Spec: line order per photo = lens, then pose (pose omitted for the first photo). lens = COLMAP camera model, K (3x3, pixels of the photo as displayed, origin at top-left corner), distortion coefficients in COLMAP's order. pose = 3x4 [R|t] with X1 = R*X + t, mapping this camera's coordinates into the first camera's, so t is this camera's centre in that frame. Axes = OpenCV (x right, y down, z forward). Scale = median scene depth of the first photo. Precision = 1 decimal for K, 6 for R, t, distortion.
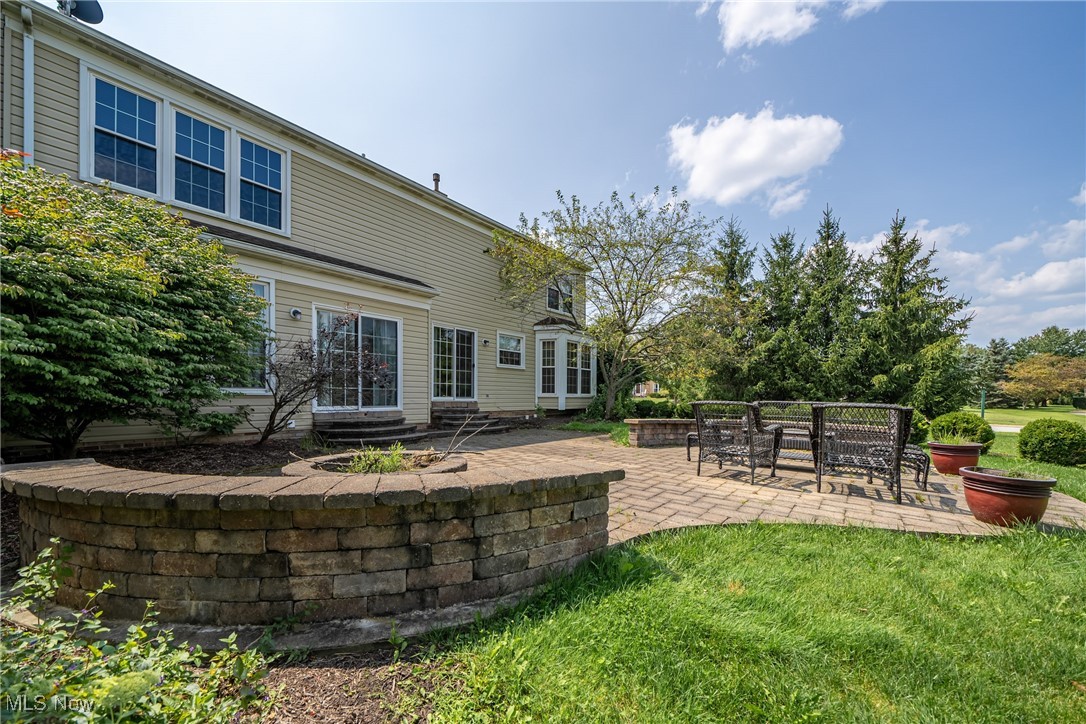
lens RADIAL K [[375.2, 0, 529.8], [0, 375.2, 396.6], [0, 0, 1]] dist [-0.004470, 0.000067]
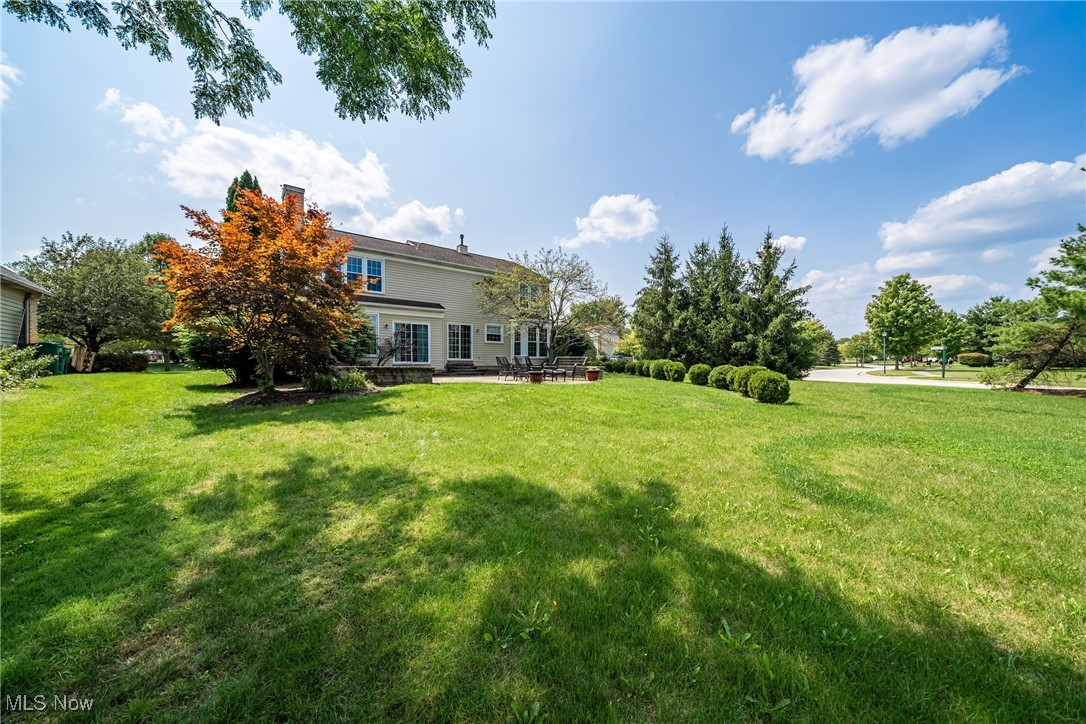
lens RADIAL K [[375.2, 0, 544.4], [0, 375.2, 363.8], [0, 0, 1]] dist [-0.004470, 0.000067]
pose [[0.979323, -0.008422, -0.202129, 0.632109], [0.008317, 0.999964, -0.001371, 0.036157], [0.202134, -0.000338, 0.979358, -0.864209]]
